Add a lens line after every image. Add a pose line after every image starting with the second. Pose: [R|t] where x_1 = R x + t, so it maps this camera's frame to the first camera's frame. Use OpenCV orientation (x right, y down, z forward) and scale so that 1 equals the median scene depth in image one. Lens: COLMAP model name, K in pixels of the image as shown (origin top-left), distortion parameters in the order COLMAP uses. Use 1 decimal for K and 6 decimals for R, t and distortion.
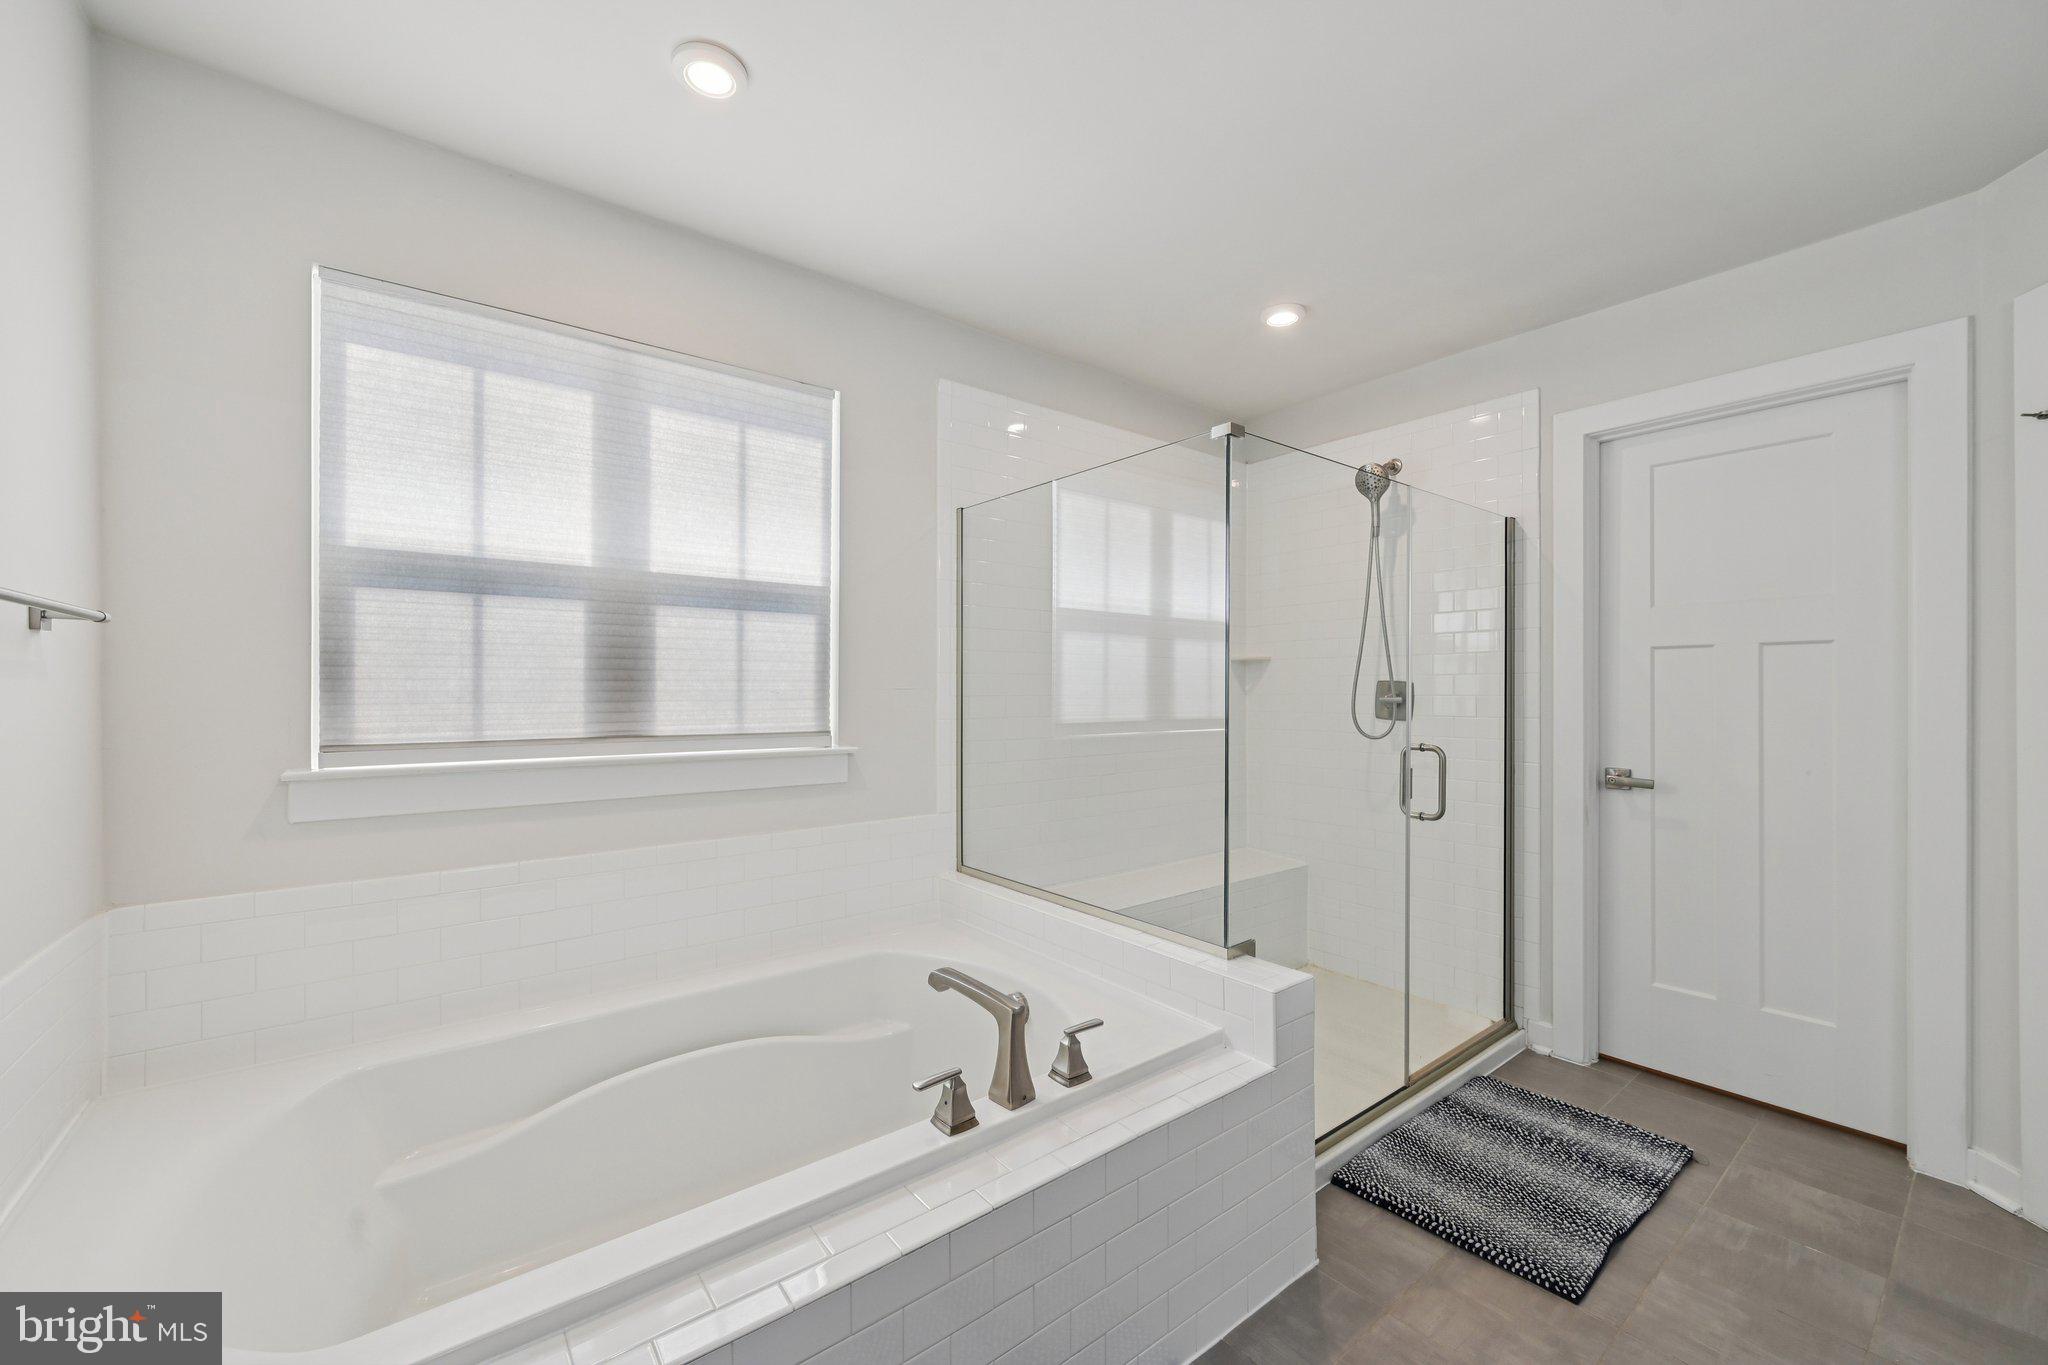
lens RADIAL K [[811.1, 0, 1034.5], [0, 811.1, 687.6], [0, 0, 1]] dist [0.003754, 0.000328]
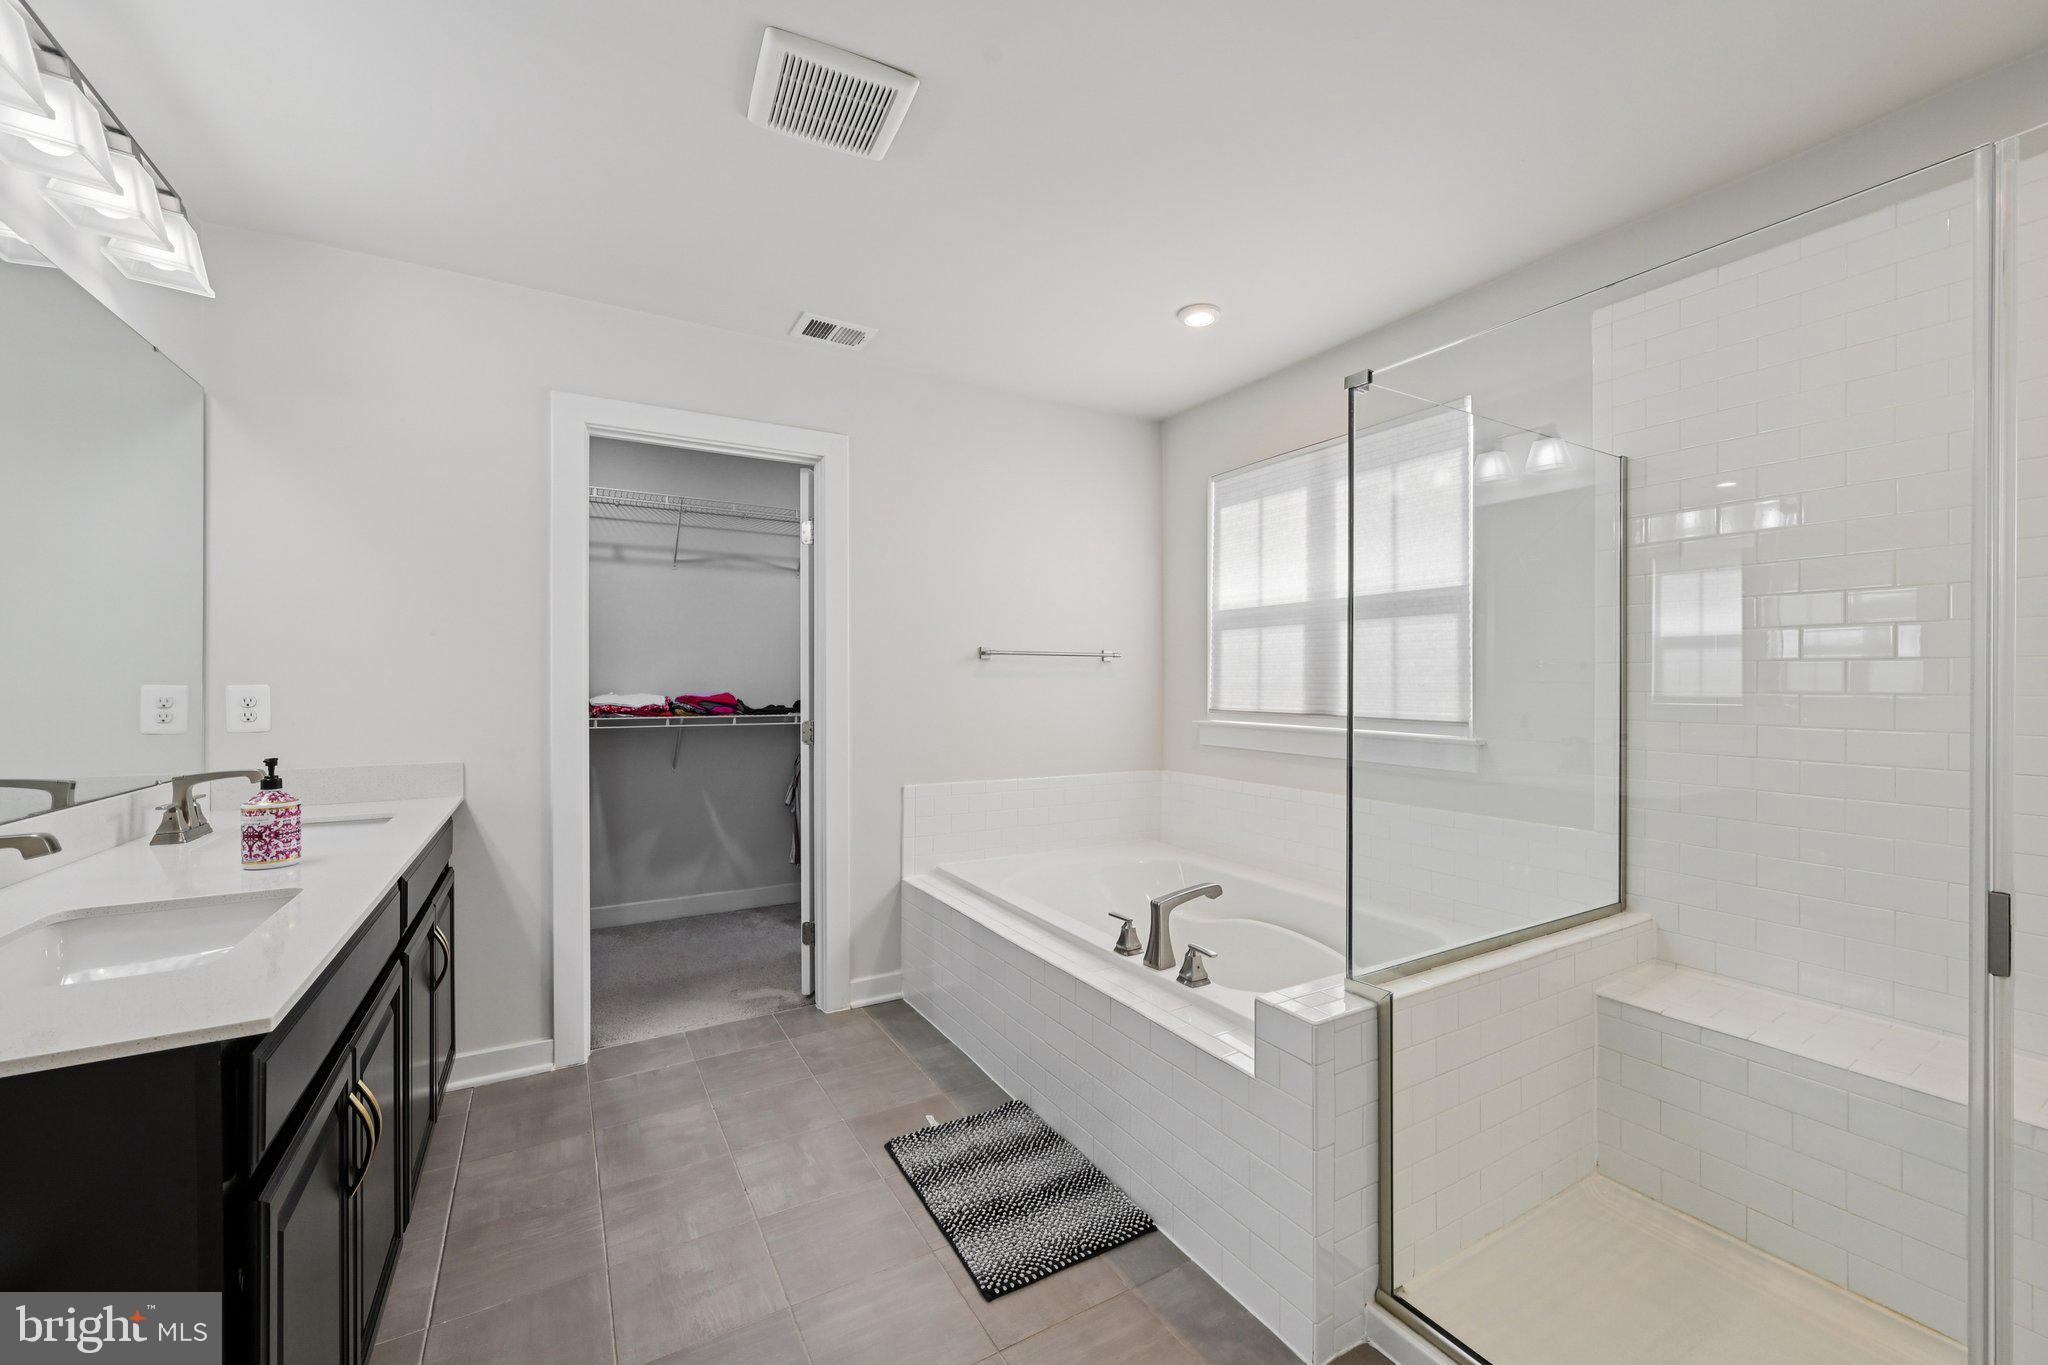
lens RADIAL K [[811.1, 0, 1030.6], [0, 811.1, 681.3], [0, 0, 1]] dist [0.003754, 0.000328]
pose [[-0.144699, -0.006267, -0.989456, 1.058006], [-0.007646, 0.999957, -0.005215, 0.013038], [0.989446, 0.006811, -0.144740, 0.726905]]
